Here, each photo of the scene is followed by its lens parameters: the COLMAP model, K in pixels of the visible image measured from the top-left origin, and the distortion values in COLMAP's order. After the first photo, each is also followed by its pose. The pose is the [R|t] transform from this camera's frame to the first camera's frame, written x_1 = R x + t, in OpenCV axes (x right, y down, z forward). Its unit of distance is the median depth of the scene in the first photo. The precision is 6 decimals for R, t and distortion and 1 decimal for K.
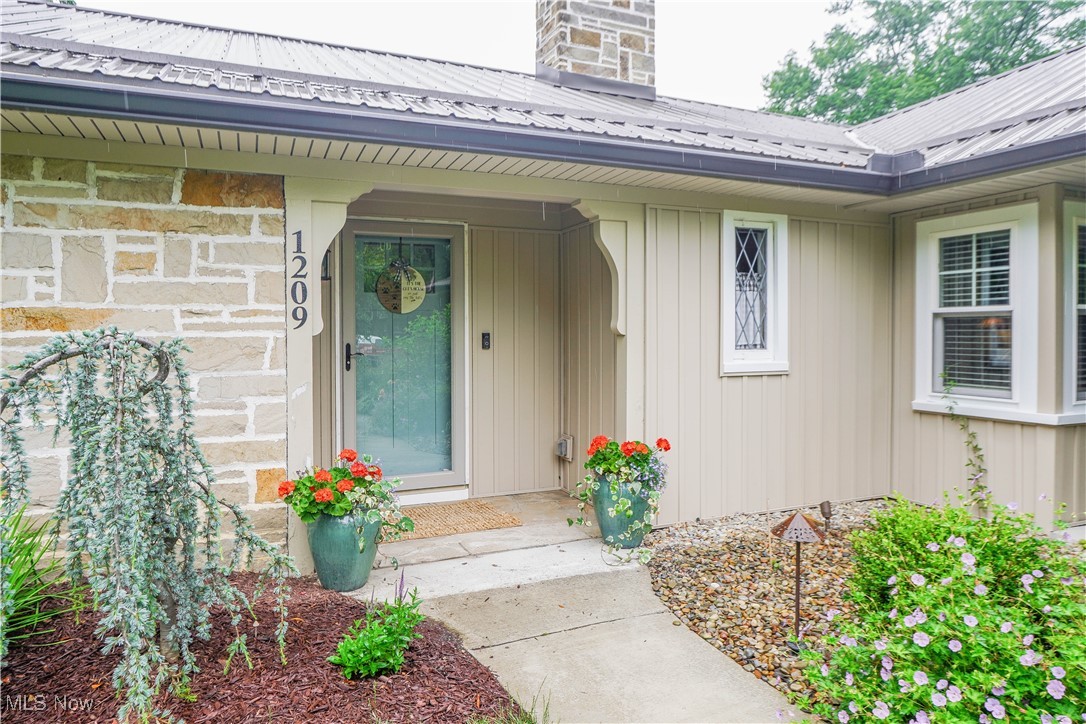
lens RADIAL K [[630.4, 0, 506.4], [0, 630.4, 334.5], [0, 0, 1]] dist [0.000279, 0.000574]
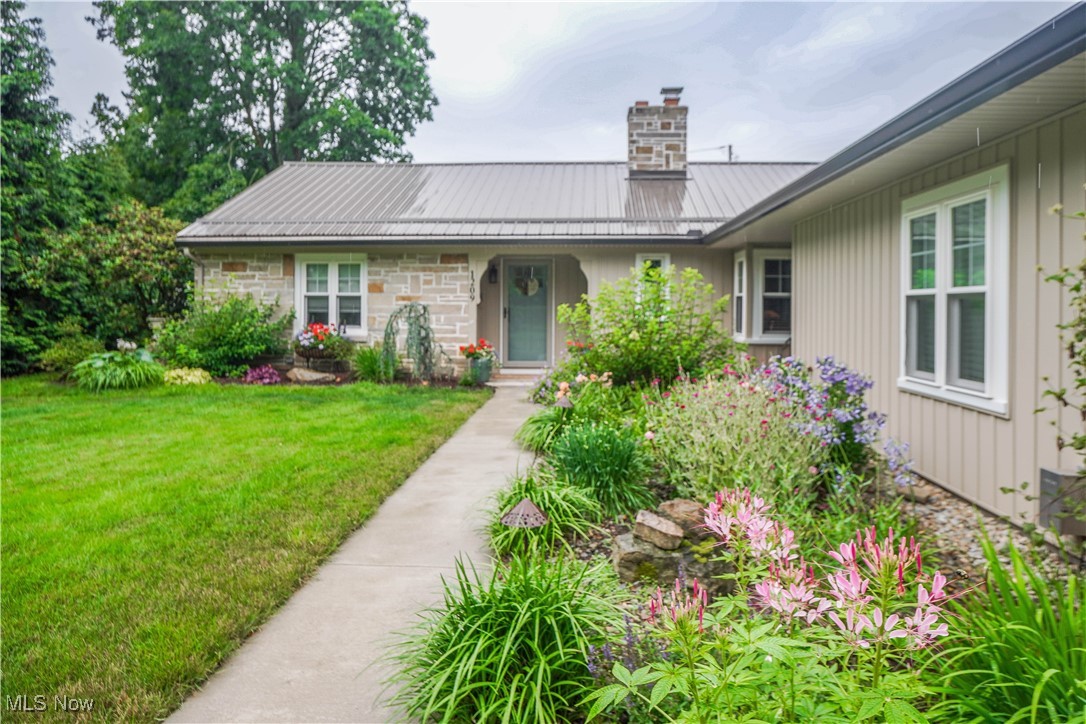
lens RADIAL K [[644.8, 0, 542.2], [0, 644.8, 295.9], [0, 0, 1]] dist [0.000311, 0.000279]
pose [[0.899427, 0.003341, -0.437058, 1.148012], [-0.011532, 0.999804, -0.016090, 0.007729], [0.436918, 0.019512, 0.899290, -1.434733]]
